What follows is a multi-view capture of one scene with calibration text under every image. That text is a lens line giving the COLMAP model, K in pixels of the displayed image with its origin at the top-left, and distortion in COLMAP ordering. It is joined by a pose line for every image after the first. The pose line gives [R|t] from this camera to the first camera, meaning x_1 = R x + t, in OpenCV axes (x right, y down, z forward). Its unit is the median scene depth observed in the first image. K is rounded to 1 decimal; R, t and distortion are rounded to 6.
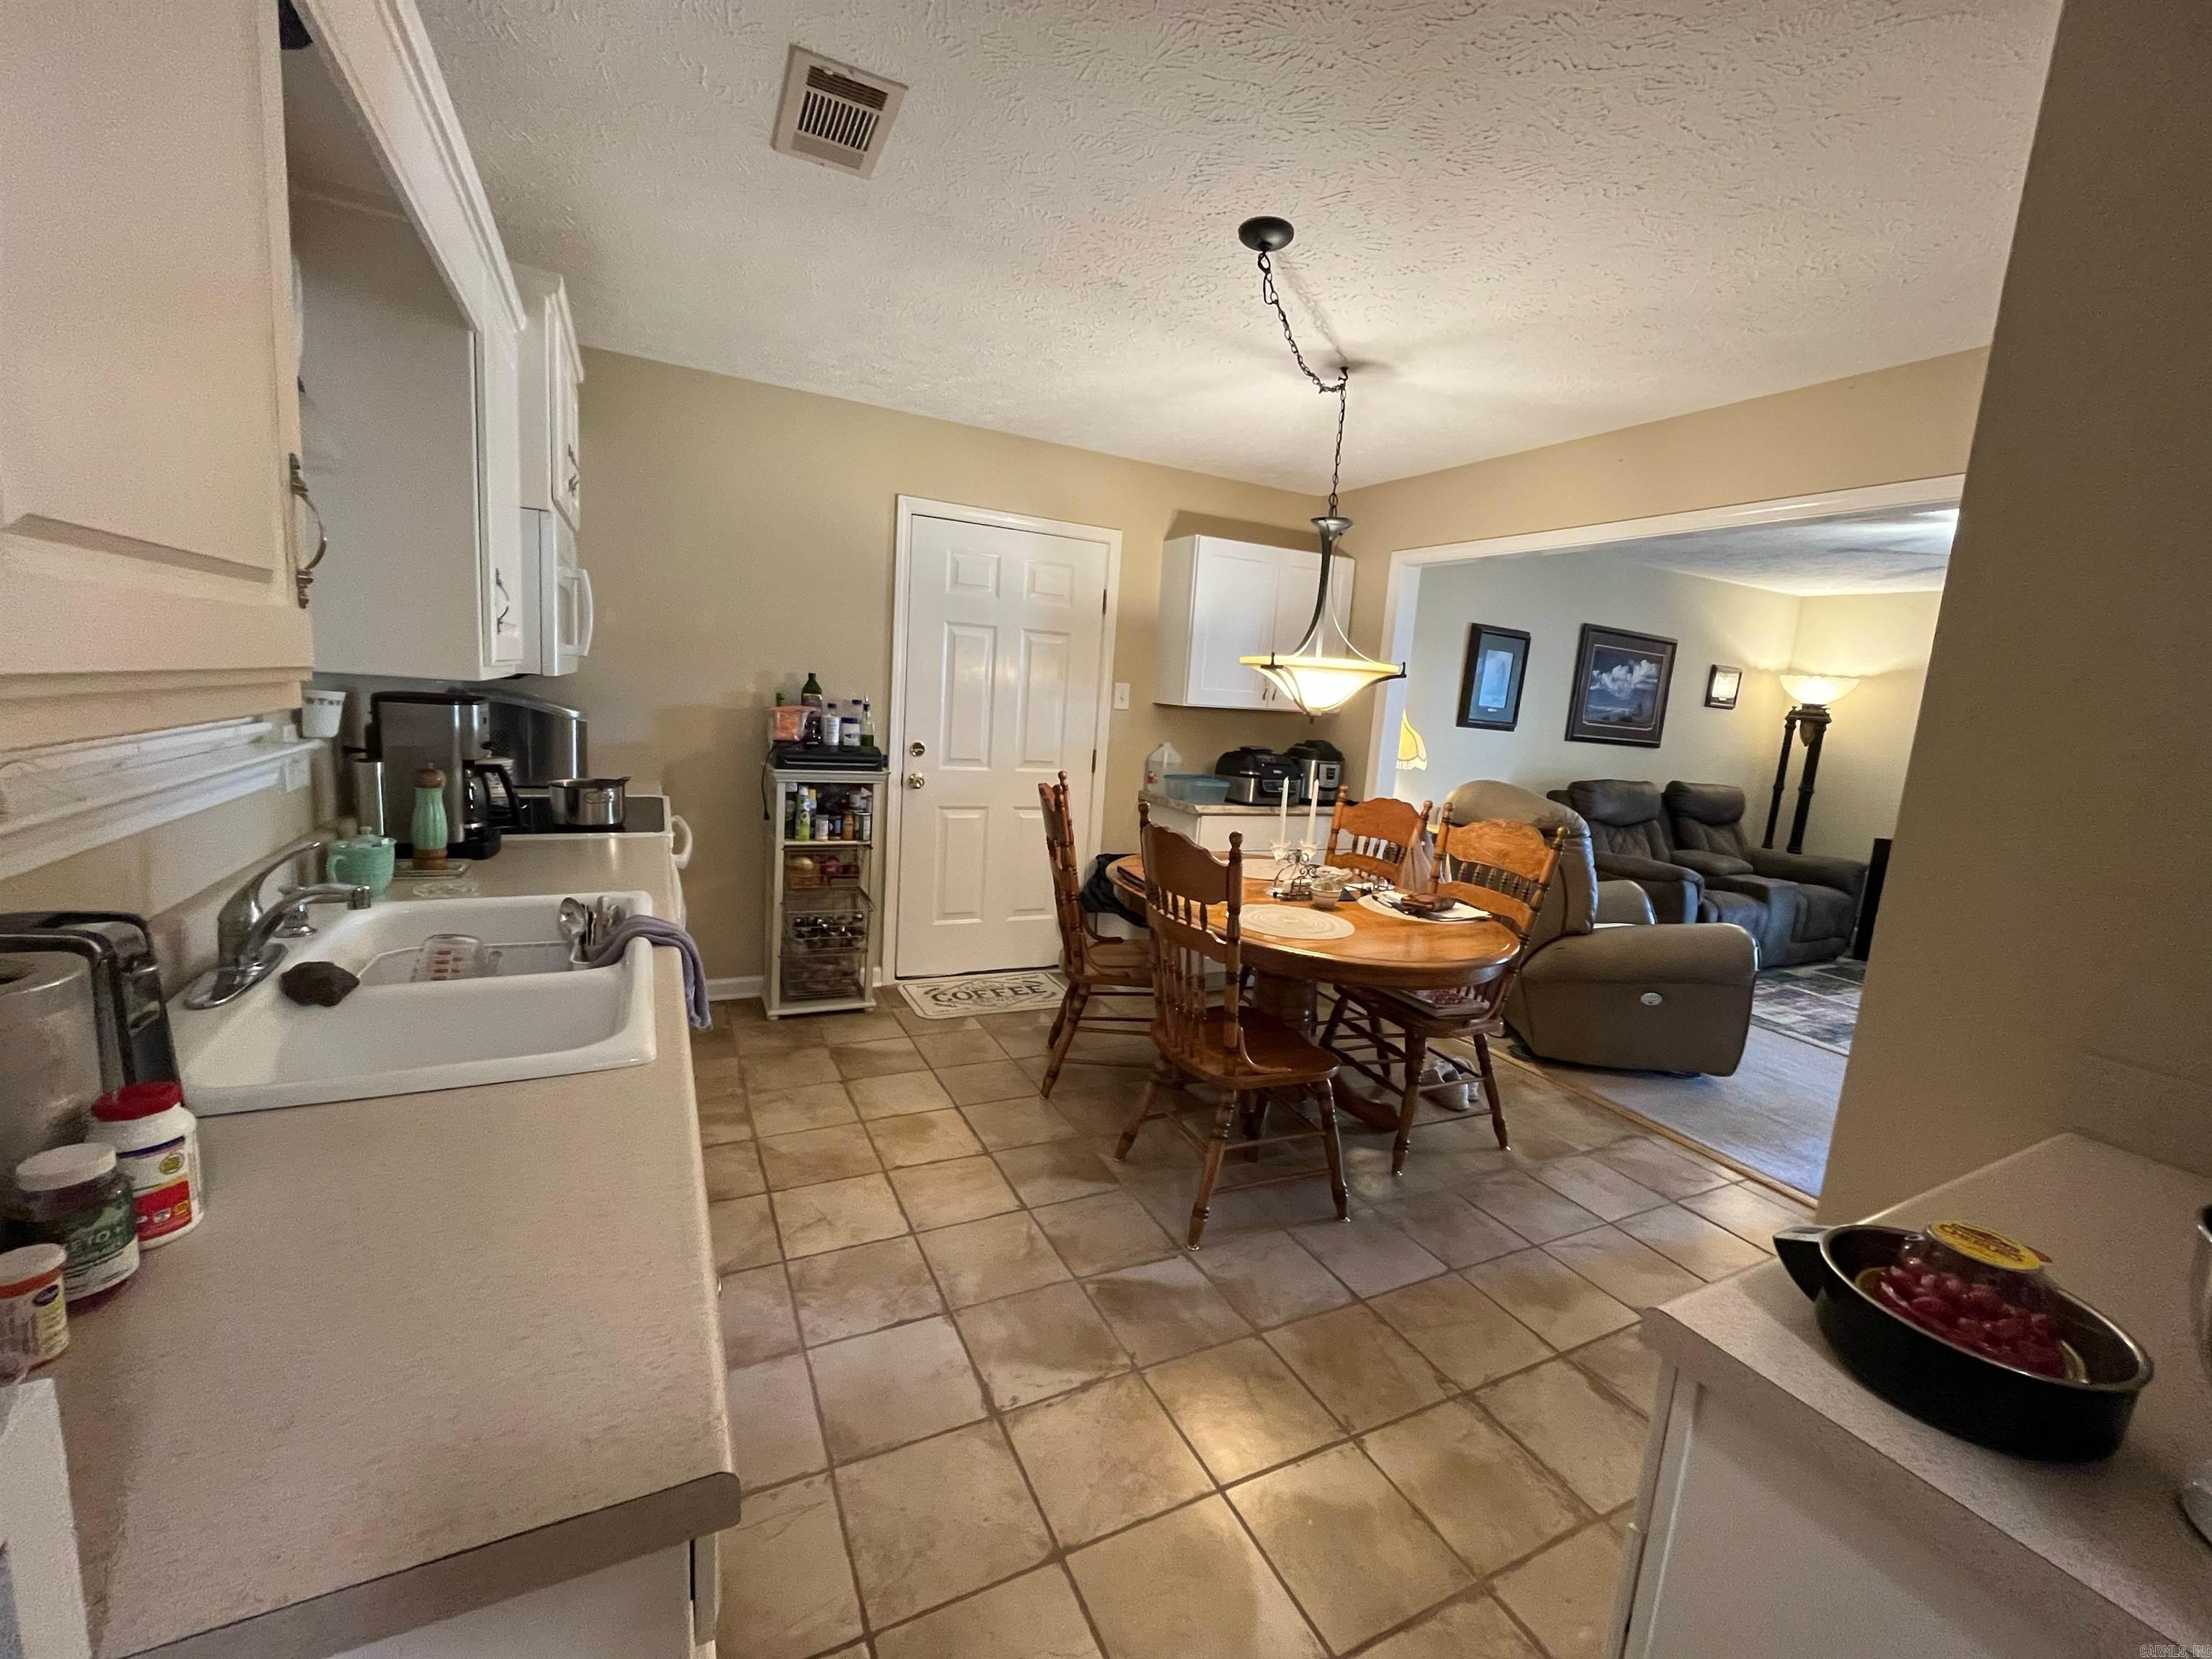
lens RADIAL K [[898.8, 0, 1102.4], [0, 898.8, 824.1], [0, 0, 1]] dist [-0.001148, -0.000048]
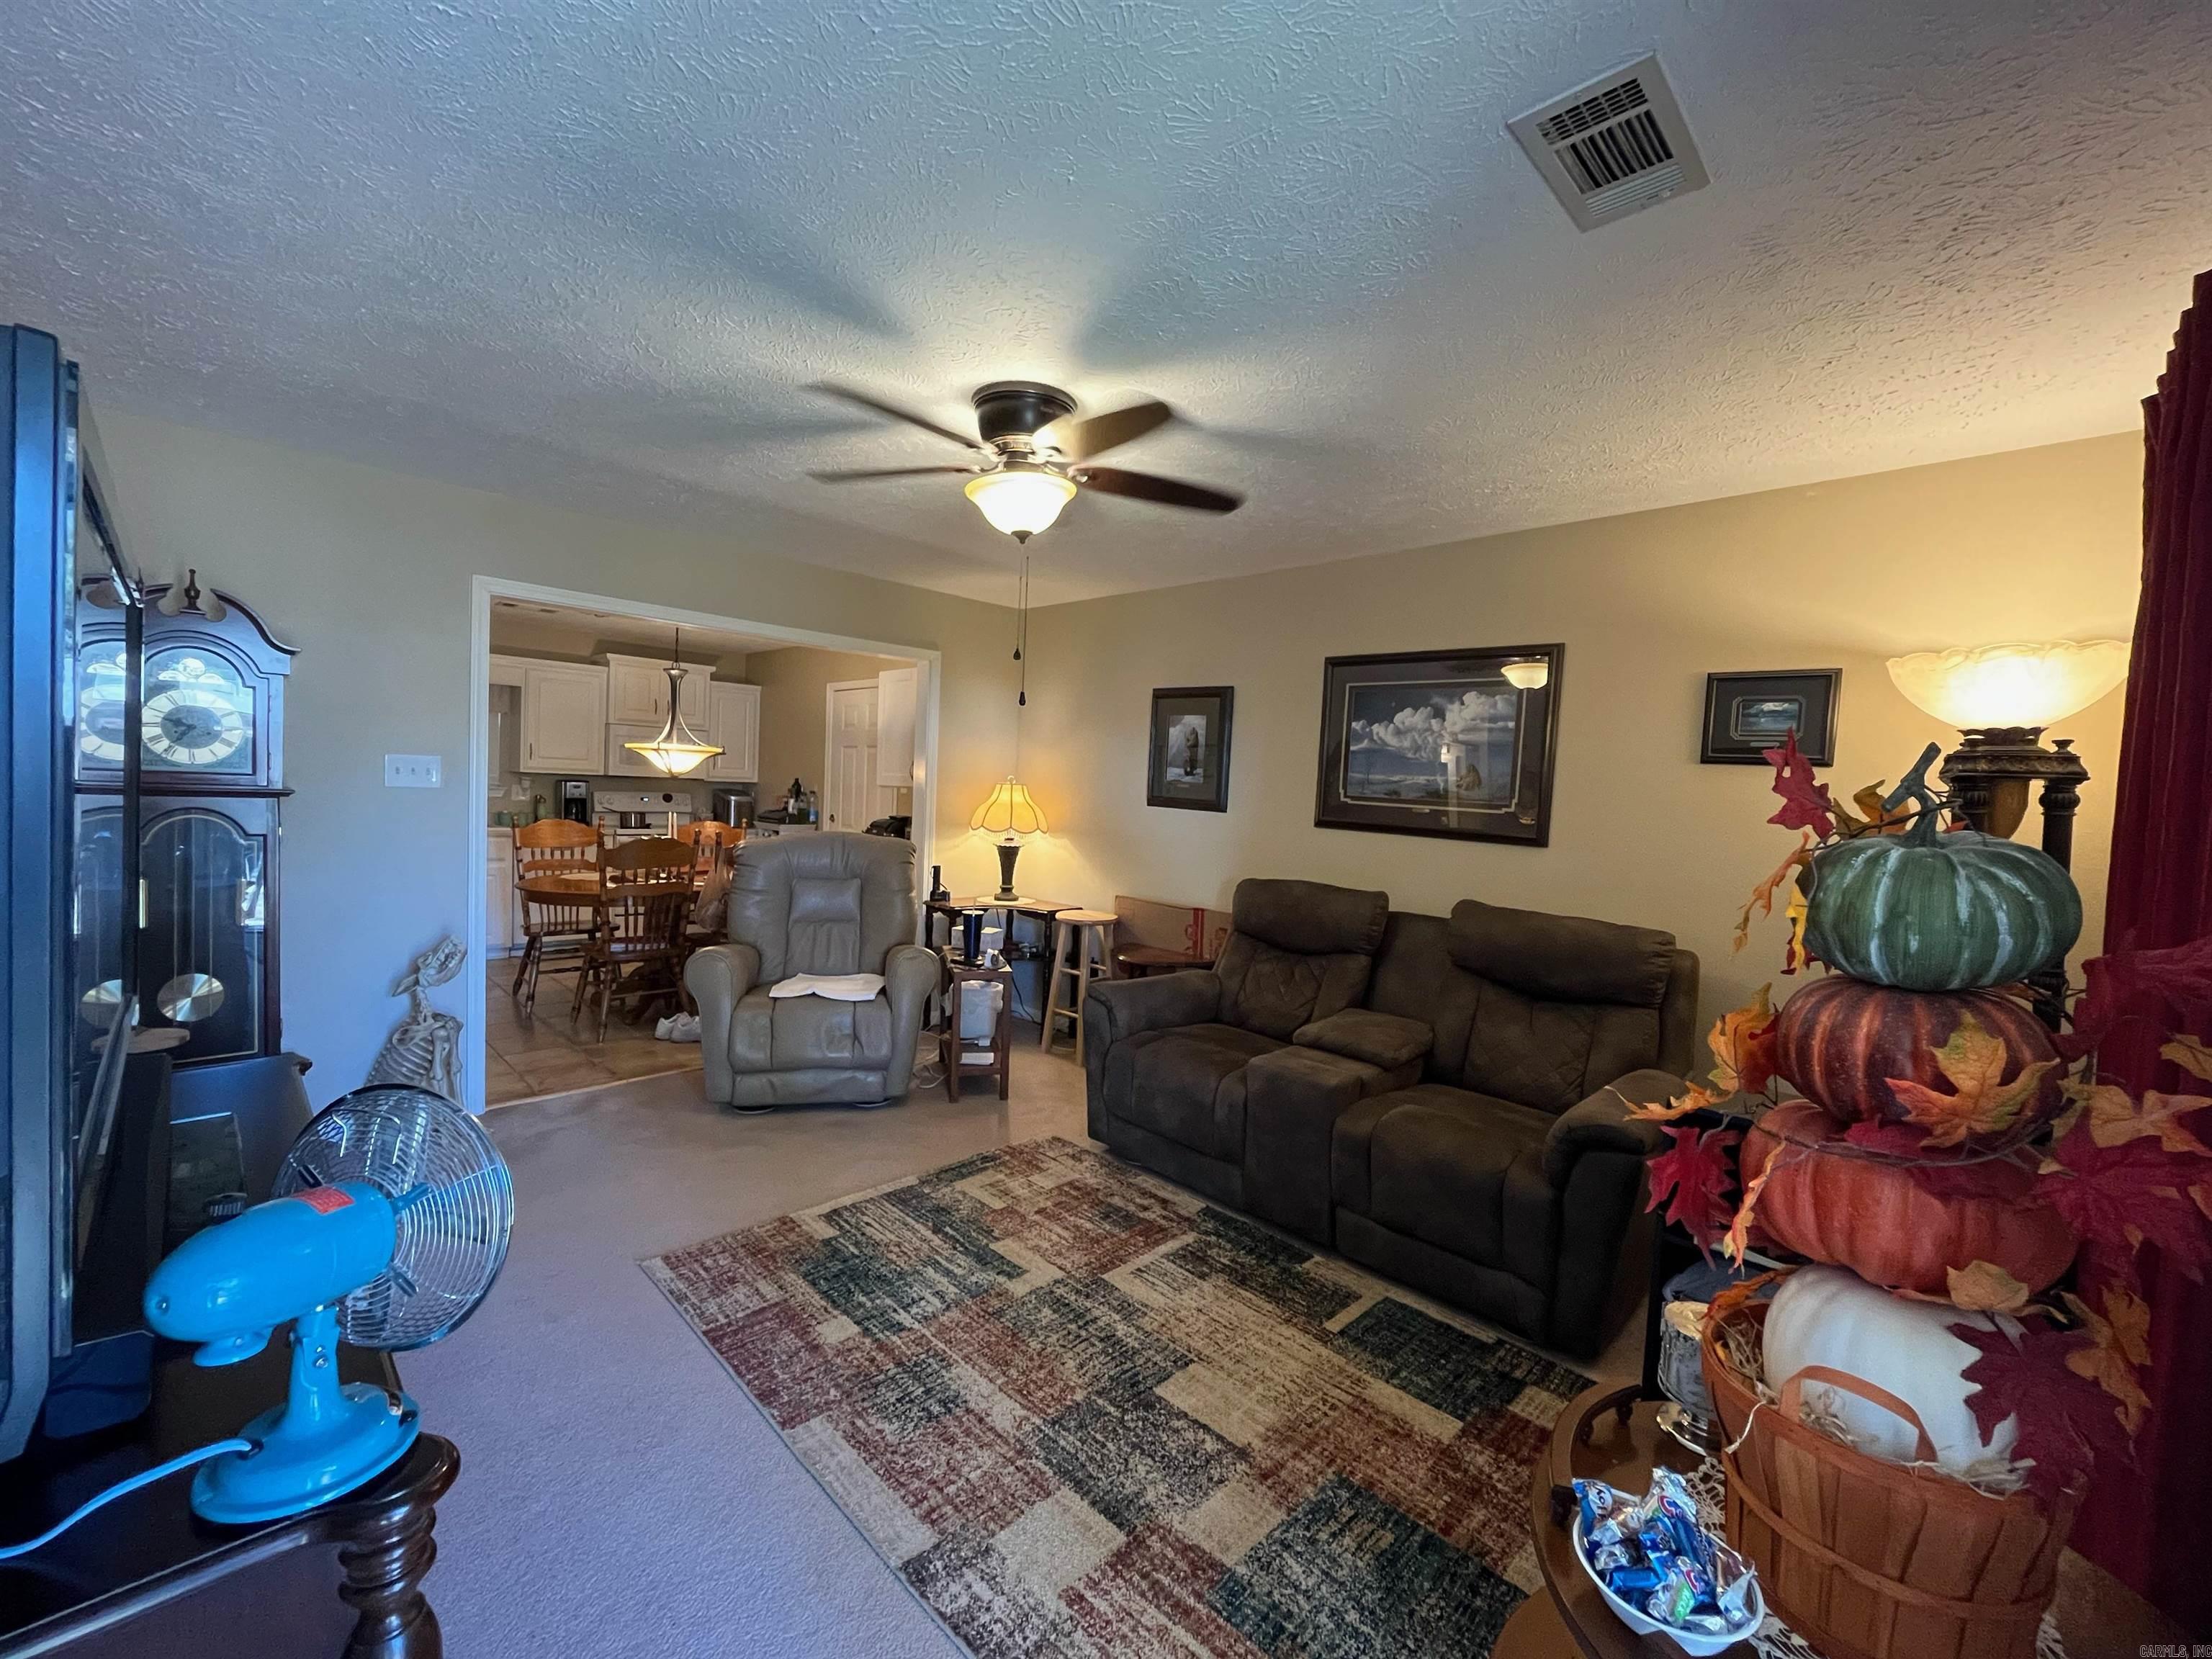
lens RADIAL K [[898.8, 0, 1100.0], [0, 898.8, 828.7], [0, 0, 1]] dist [-0.001148, -0.000048]
pose [[0.326221, -0.012385, -0.945213, 1.148117], [-0.162410, 0.984311, -0.068949, -0.017921], [0.931237, 0.176005, 0.319091, 0.651202]]
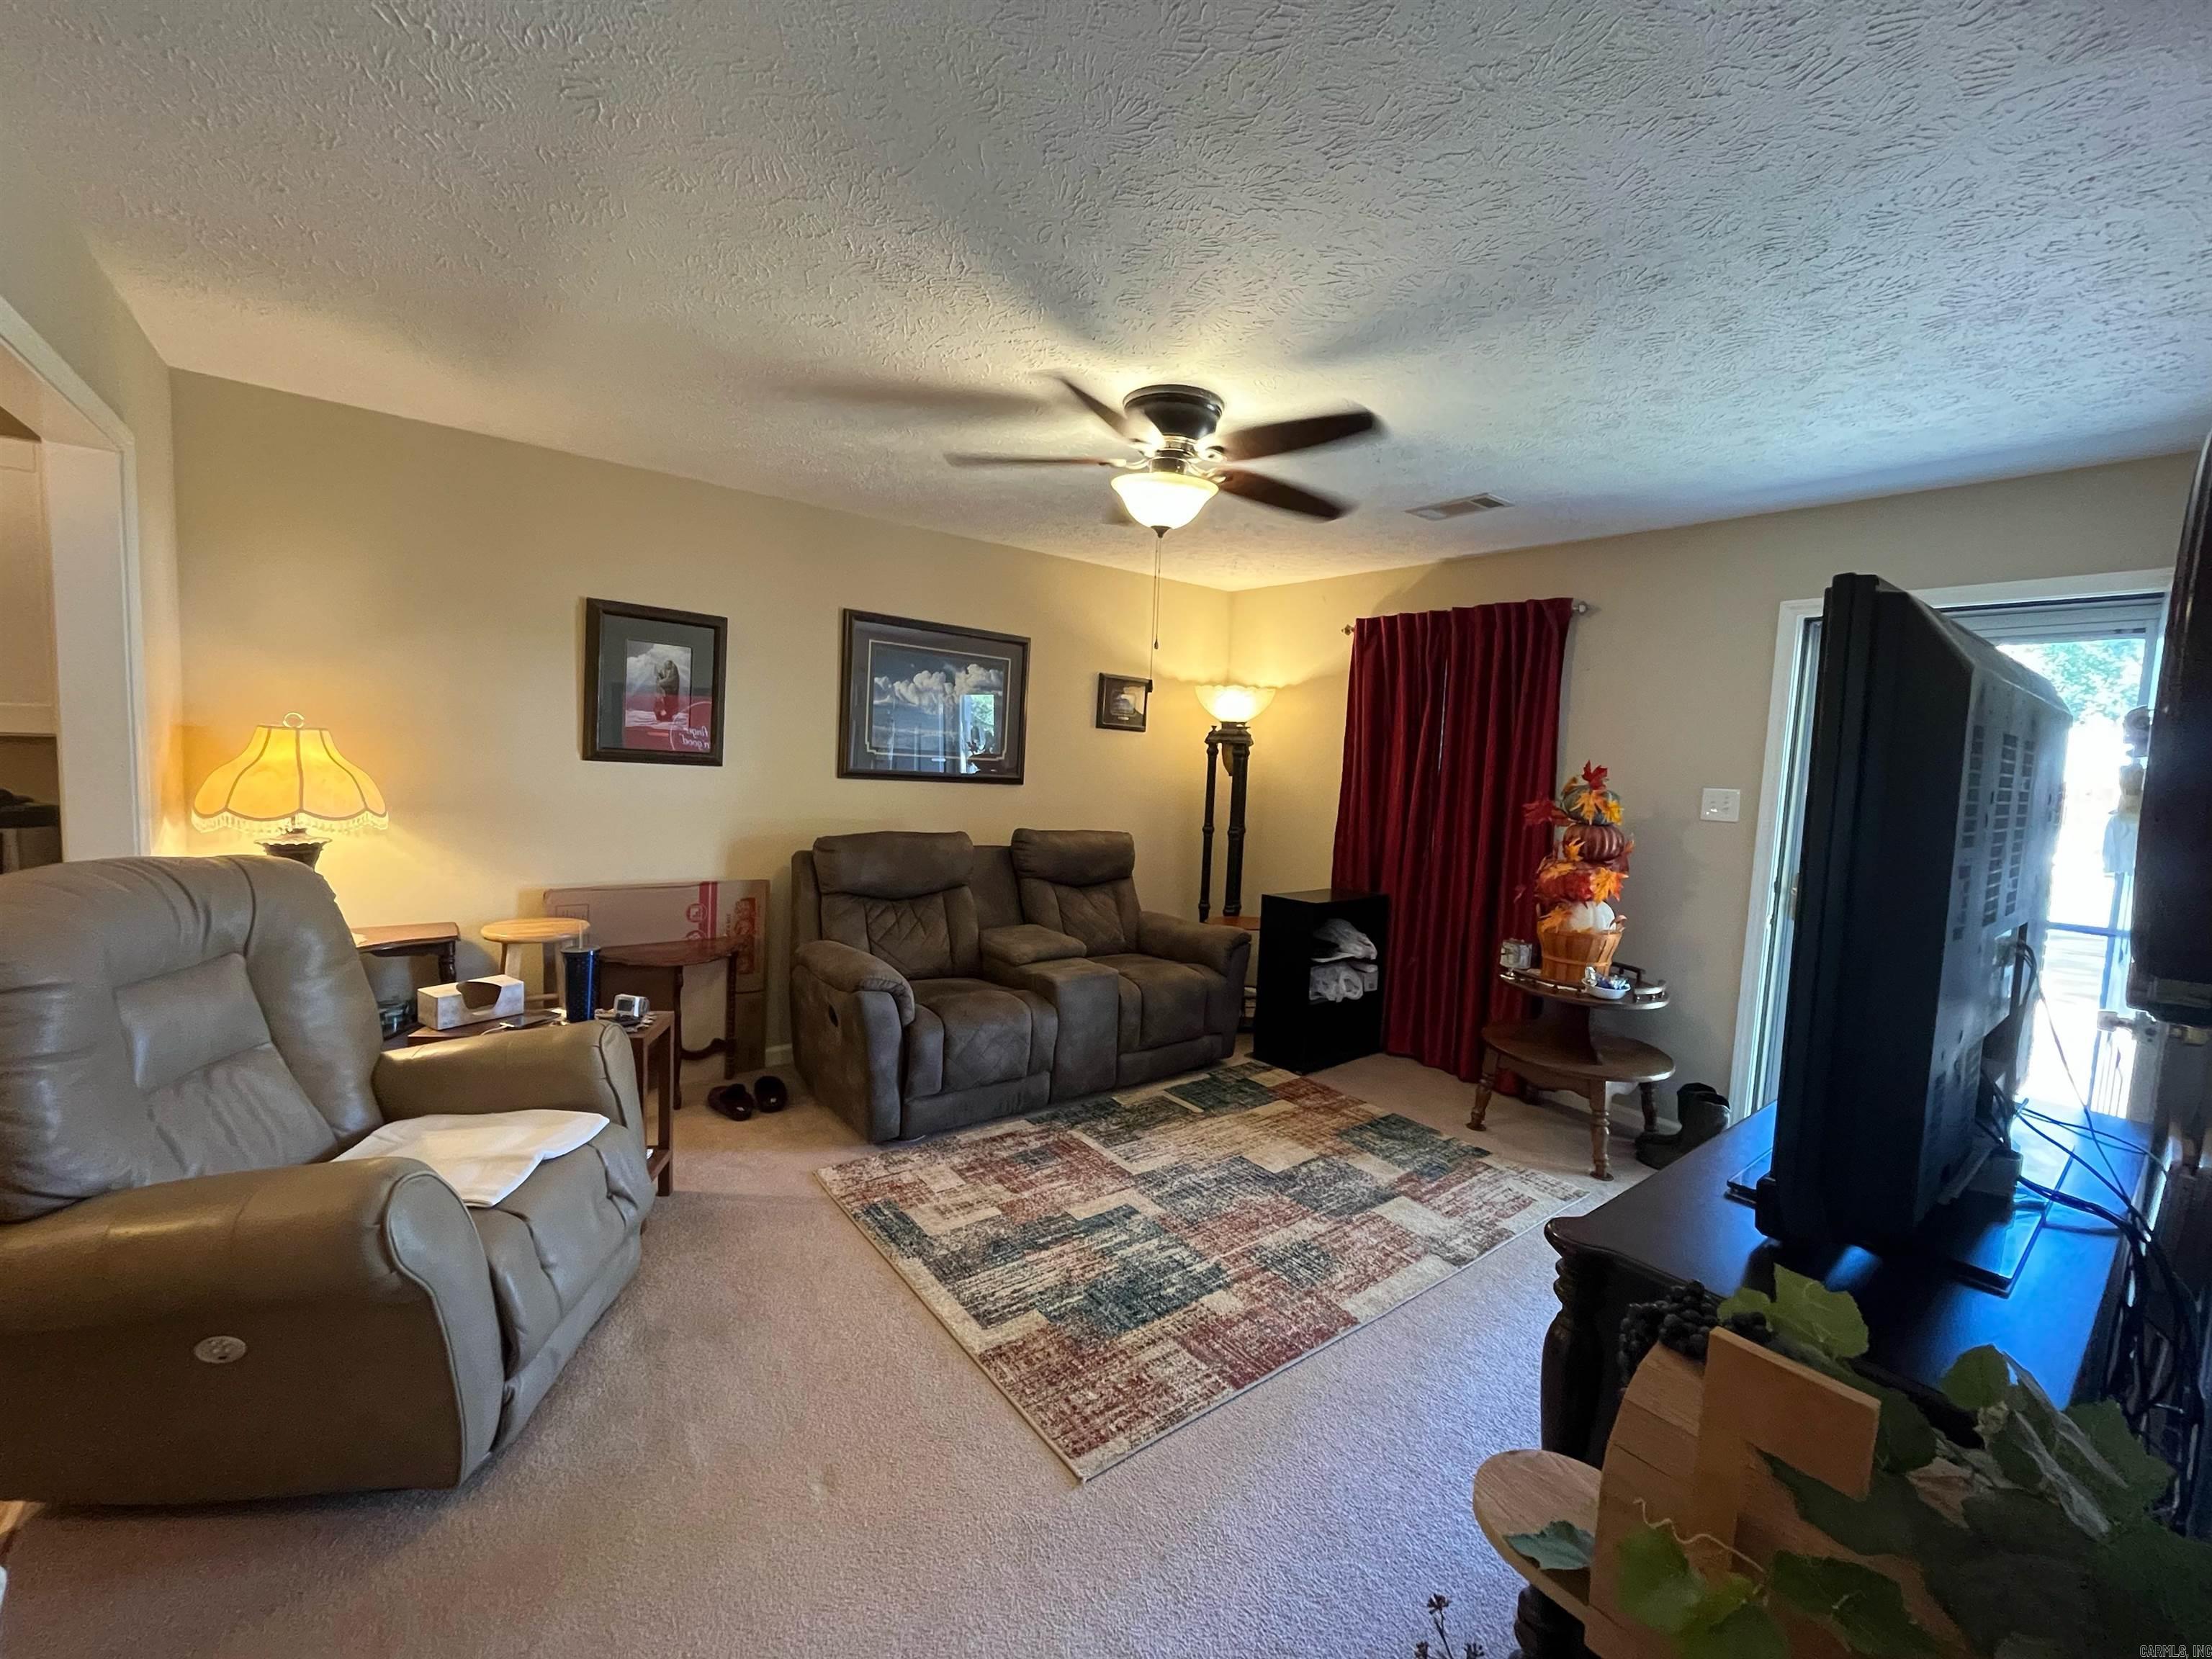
lens RADIAL K [[898.8, 0, 1109.9], [0, 898.8, 827.1], [0, 0, 1]] dist [-0.001148, -0.000048]
pose [[0.979176, -0.041902, 0.198643, 0.601651], [0.052981, 0.997303, -0.050785, -0.009075], [-0.195979, 0.060252, 0.978755, 0.295419]]
